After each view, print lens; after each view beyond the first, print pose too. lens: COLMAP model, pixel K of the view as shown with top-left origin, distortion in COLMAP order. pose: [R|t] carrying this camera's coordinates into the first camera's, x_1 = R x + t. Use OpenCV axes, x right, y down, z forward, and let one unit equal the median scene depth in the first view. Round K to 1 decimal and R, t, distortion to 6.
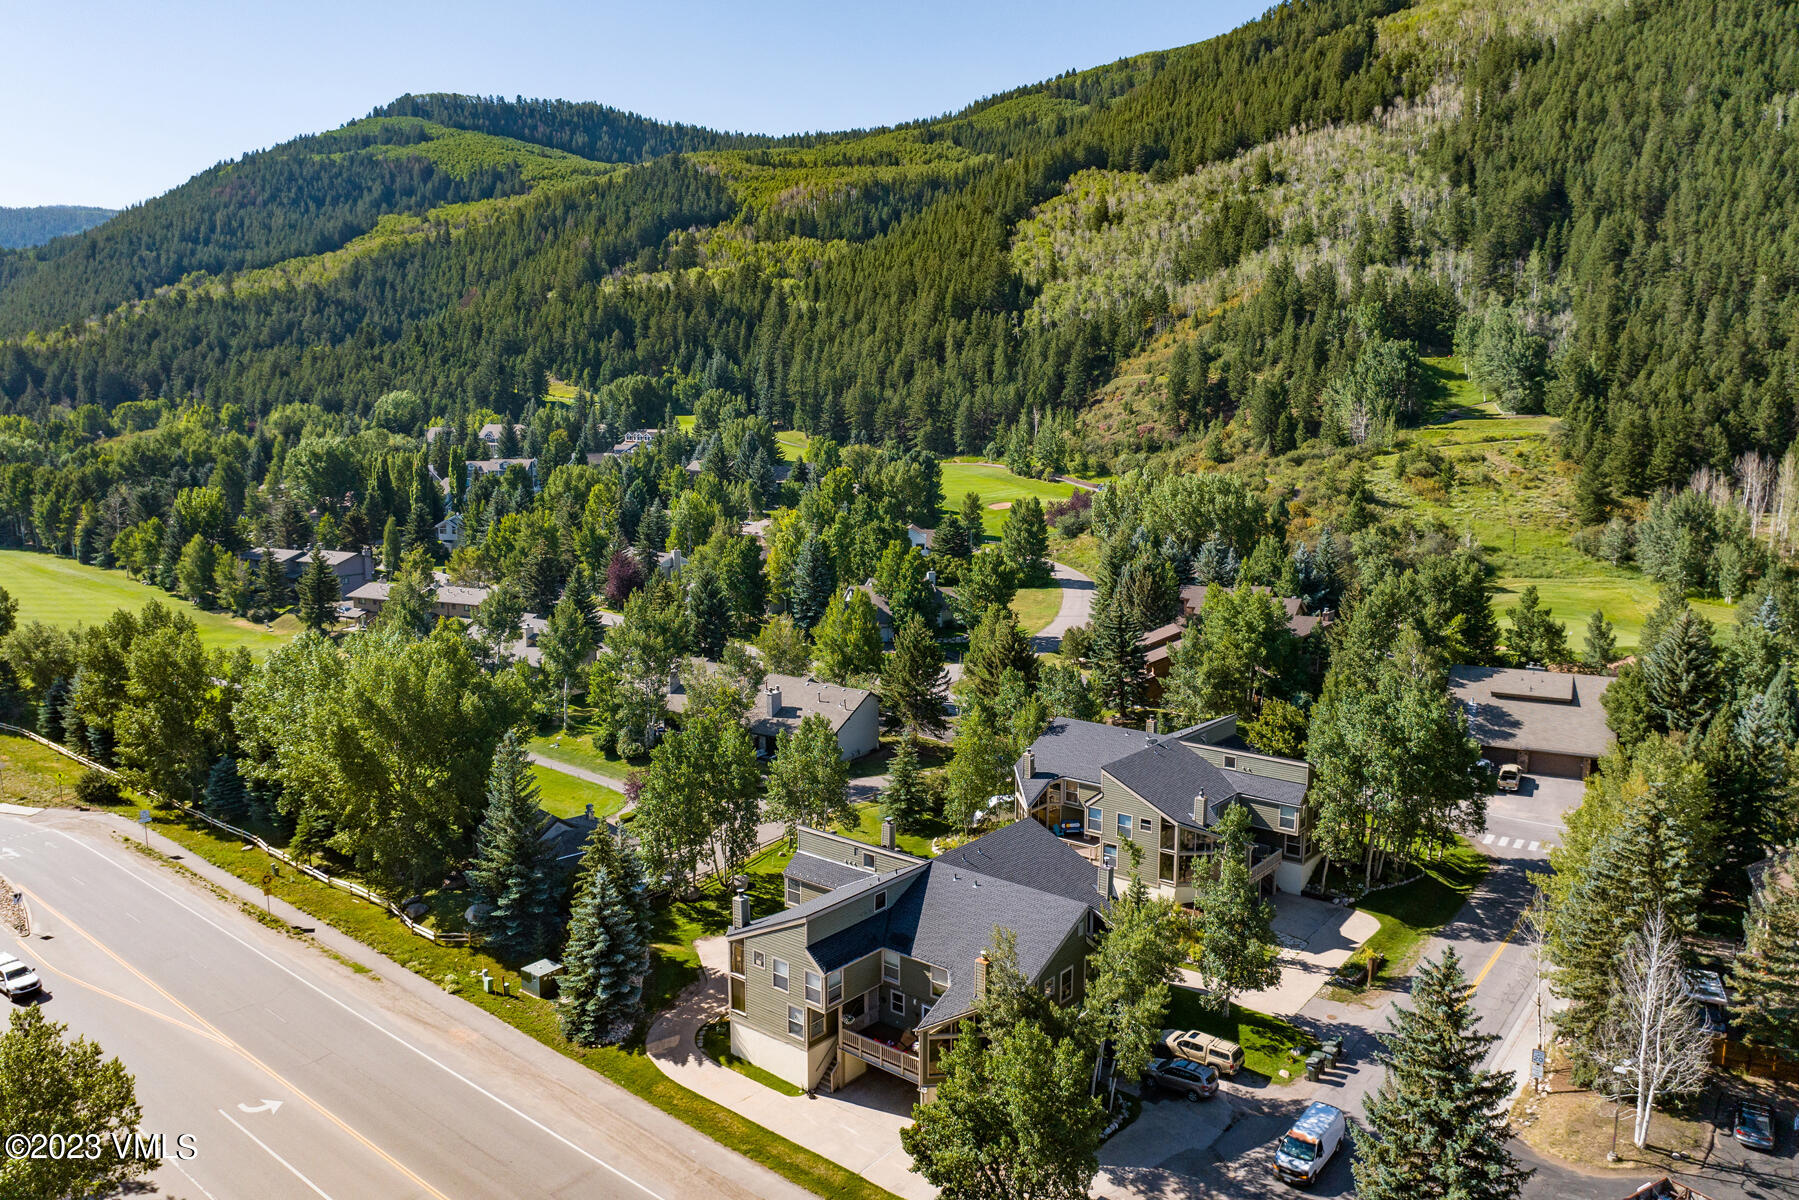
lens RADIAL K [[1270.2, 0, 901.5], [0, 1270.2, 605.9], [0, 0, 1]] dist [-0.047236, 0.014605]
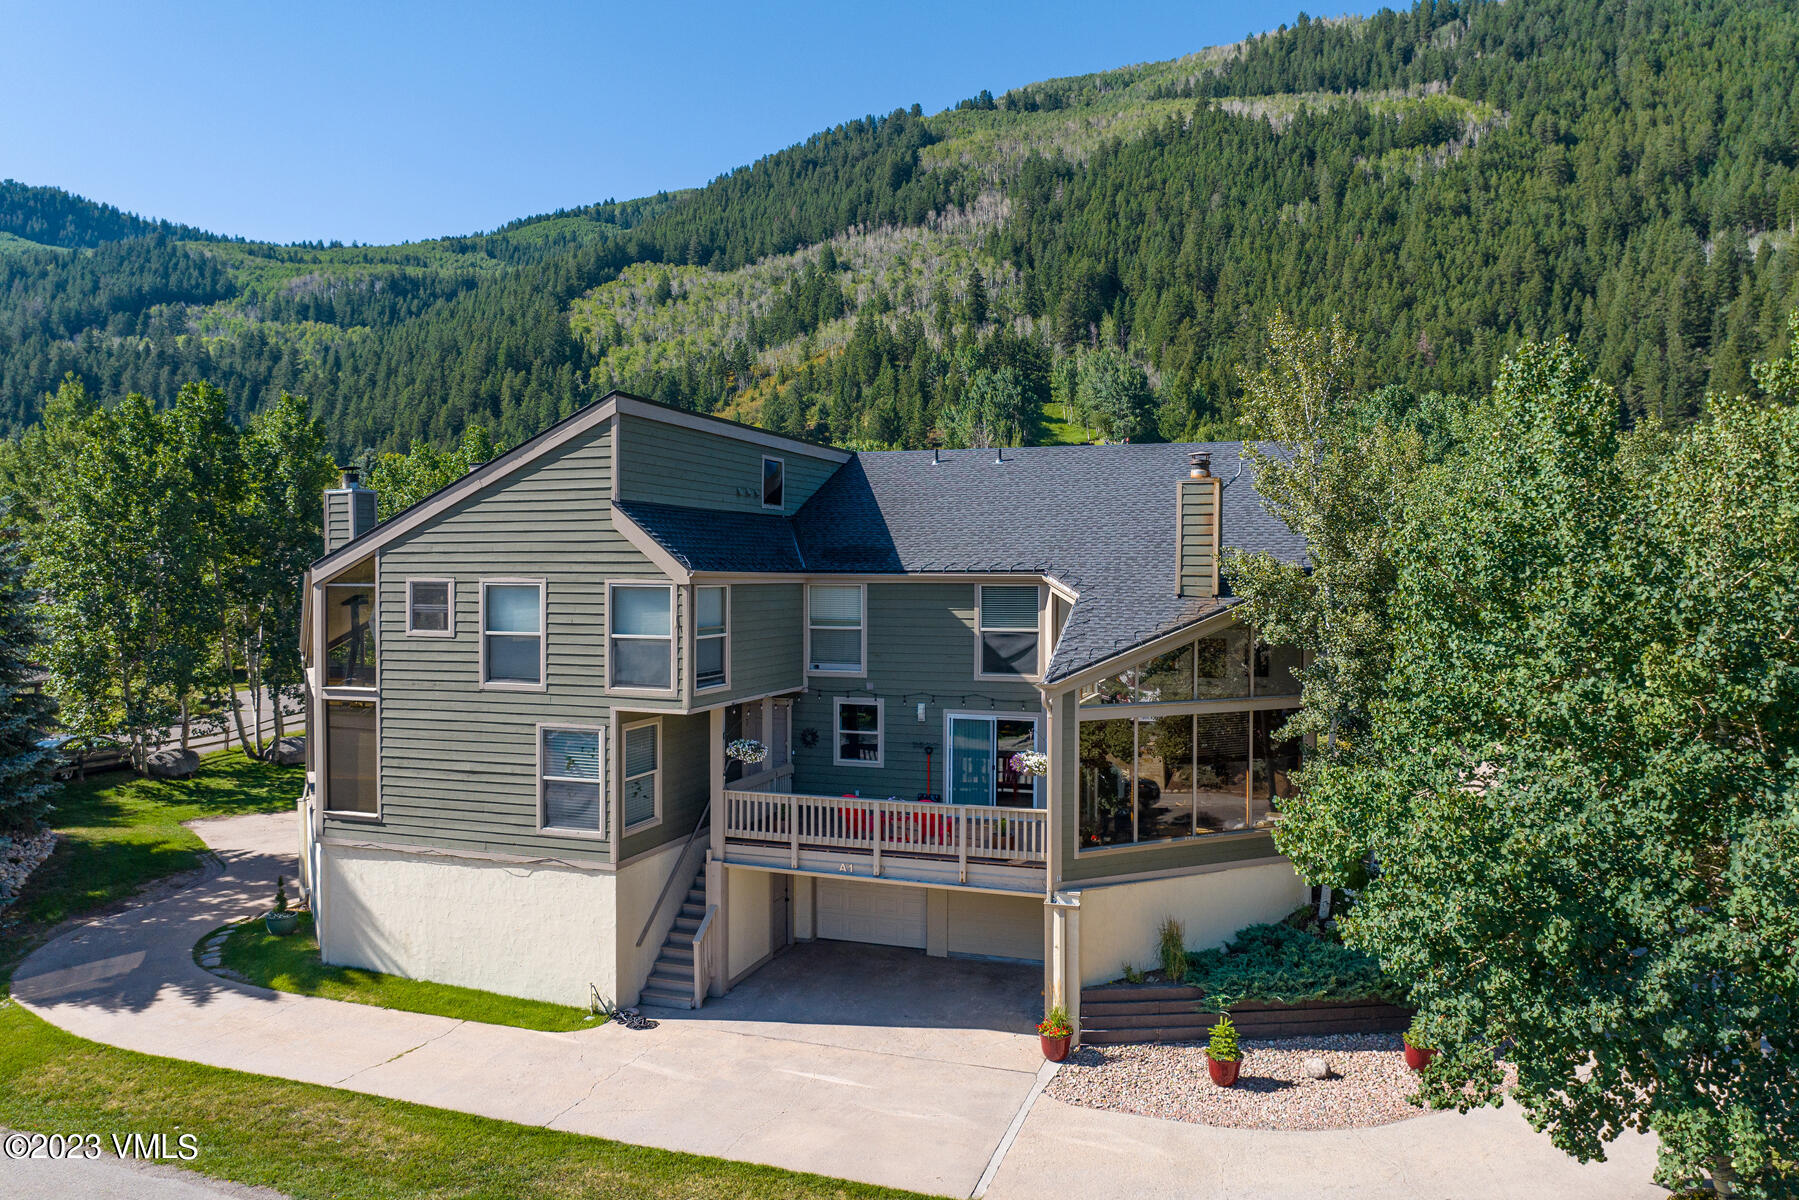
lens RADIAL K [[1270.2, 0, 897.8], [0, 1270.2, 604.2], [0, 0, 1]] dist [-0.047236, 0.014605]
pose [[0.935264, -0.006023, 0.353900, -0.020587], [0.050695, 0.991826, -0.117092, 0.057717], [-0.350302, 0.127453, 0.927925, 0.121756]]
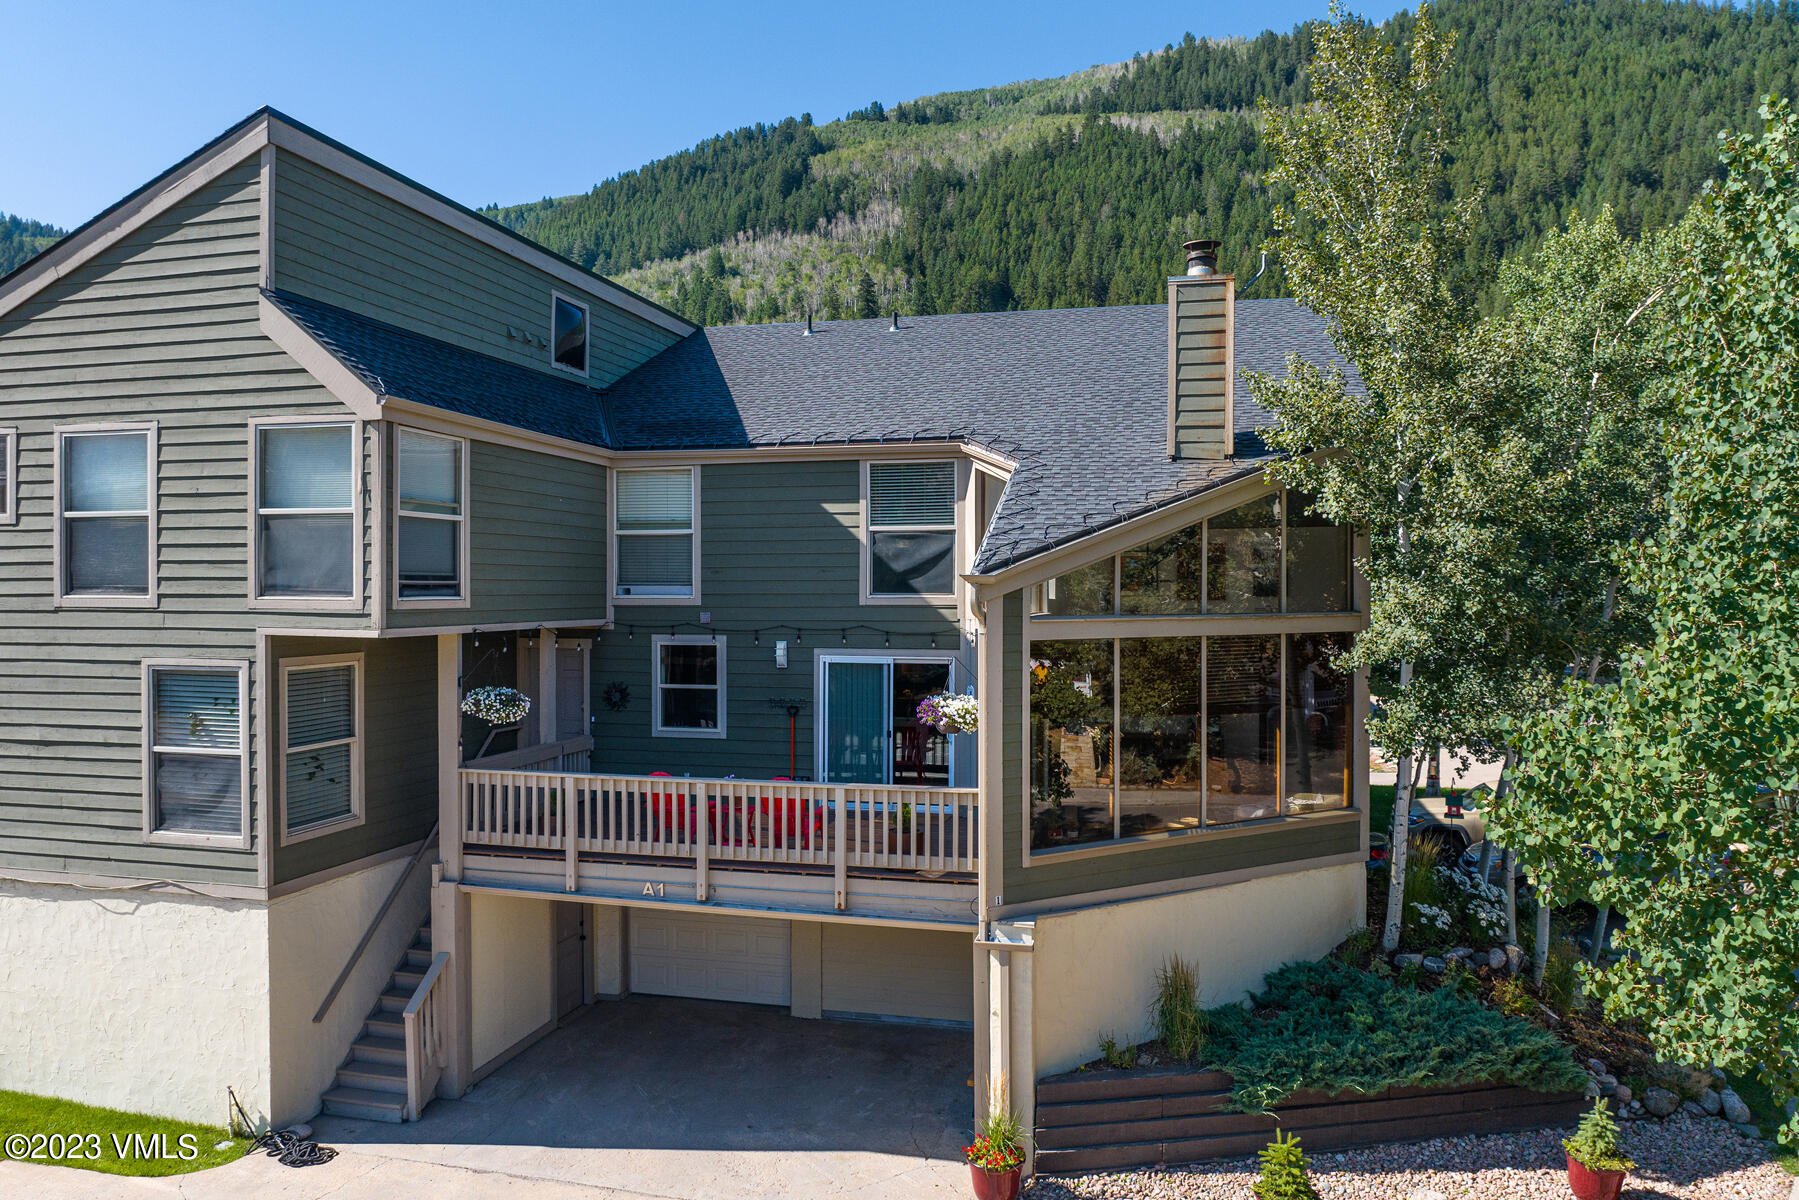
lens RADIAL K [[1270.2, 0, 898.6], [0, 1270.2, 604.0], [0, 0, 1]] dist [-0.047236, 0.014605]
pose [[0.901571, -0.004486, 0.432608, -0.012333], [0.064524, 0.990157, -0.124203, 0.059508], [-0.427793, 0.139891, 0.892986, 0.140036]]
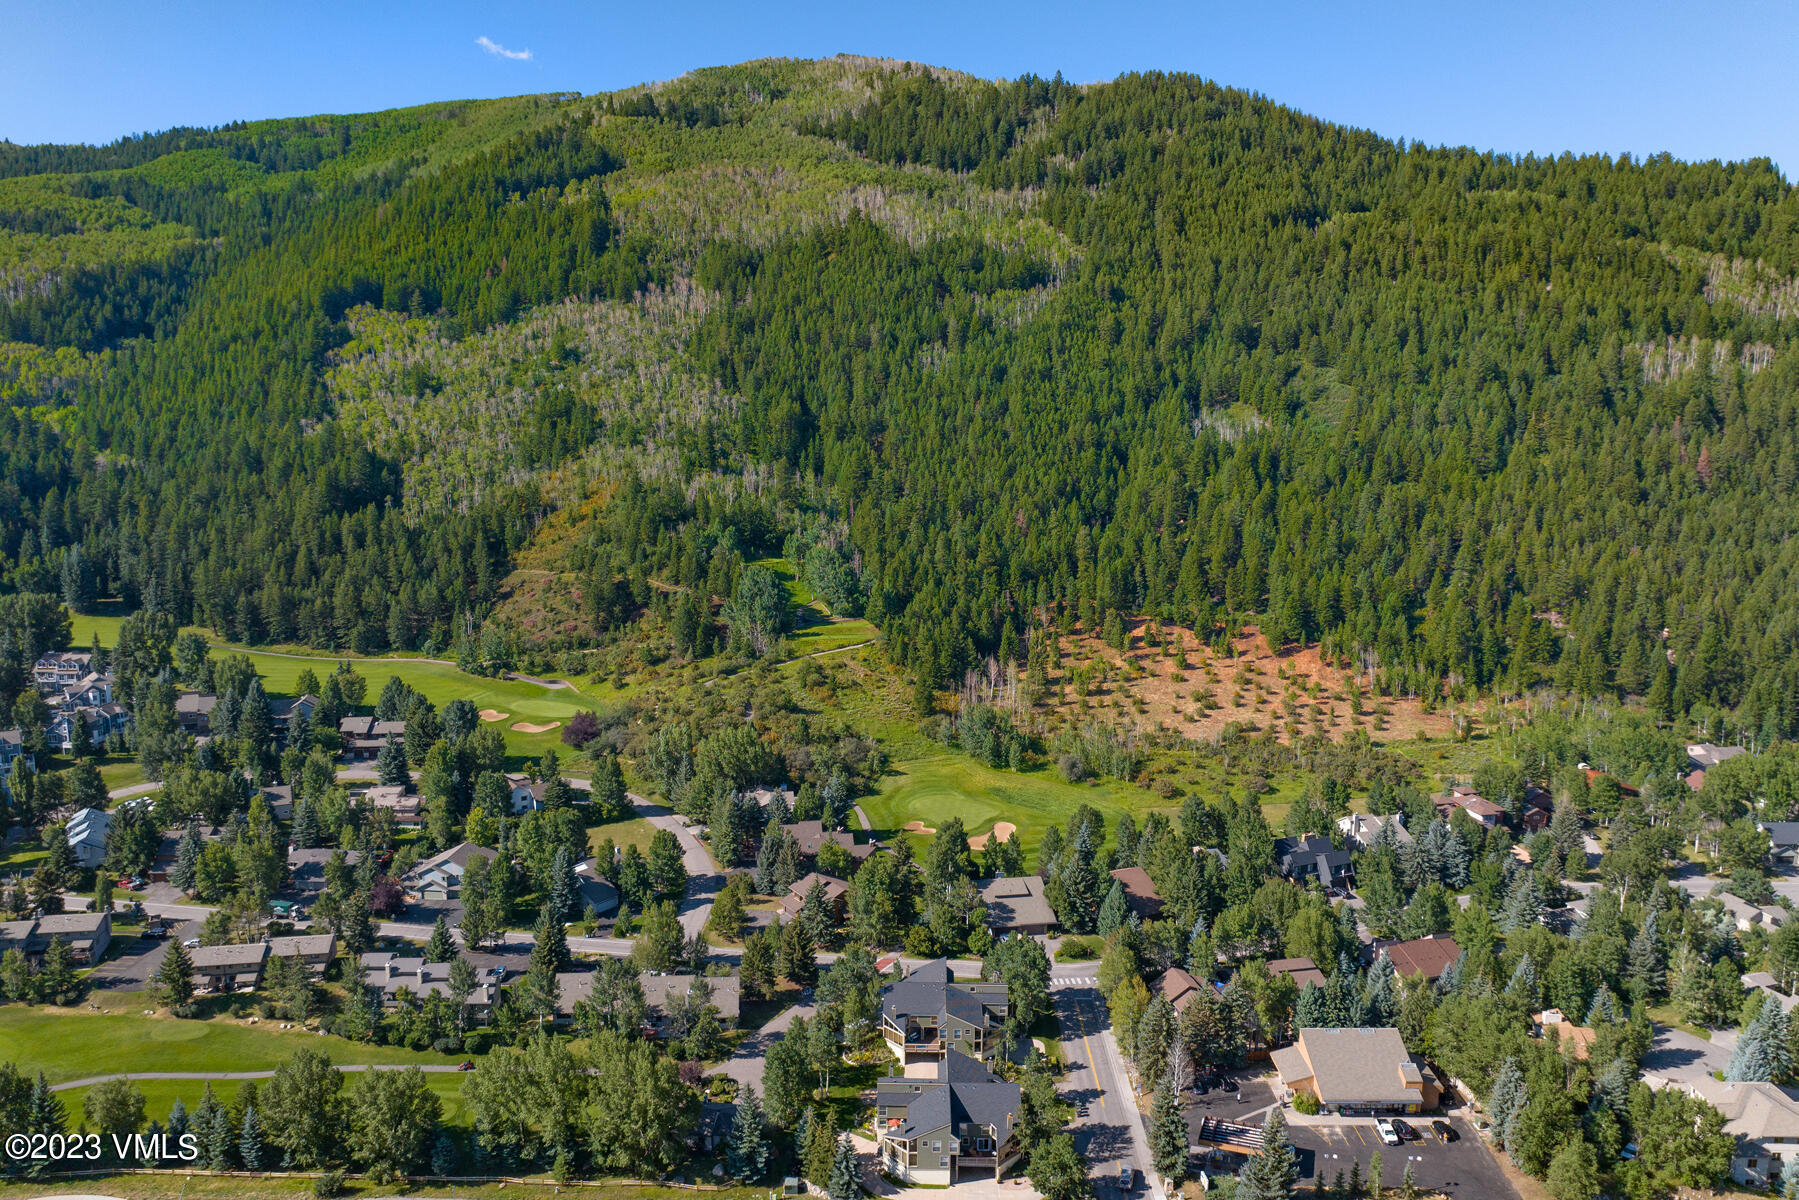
lens RADIAL K [[1270.2, 0, 897.8], [0, 1270.2, 613.6], [0, 0, 1]] dist [-0.047236, 0.014605]
pose [[0.783721, -0.100517, 0.612926, -0.294596], [0.088057, 0.994832, 0.050554, -0.169456], [-0.614840, 0.014352, 0.788522, -0.184602]]
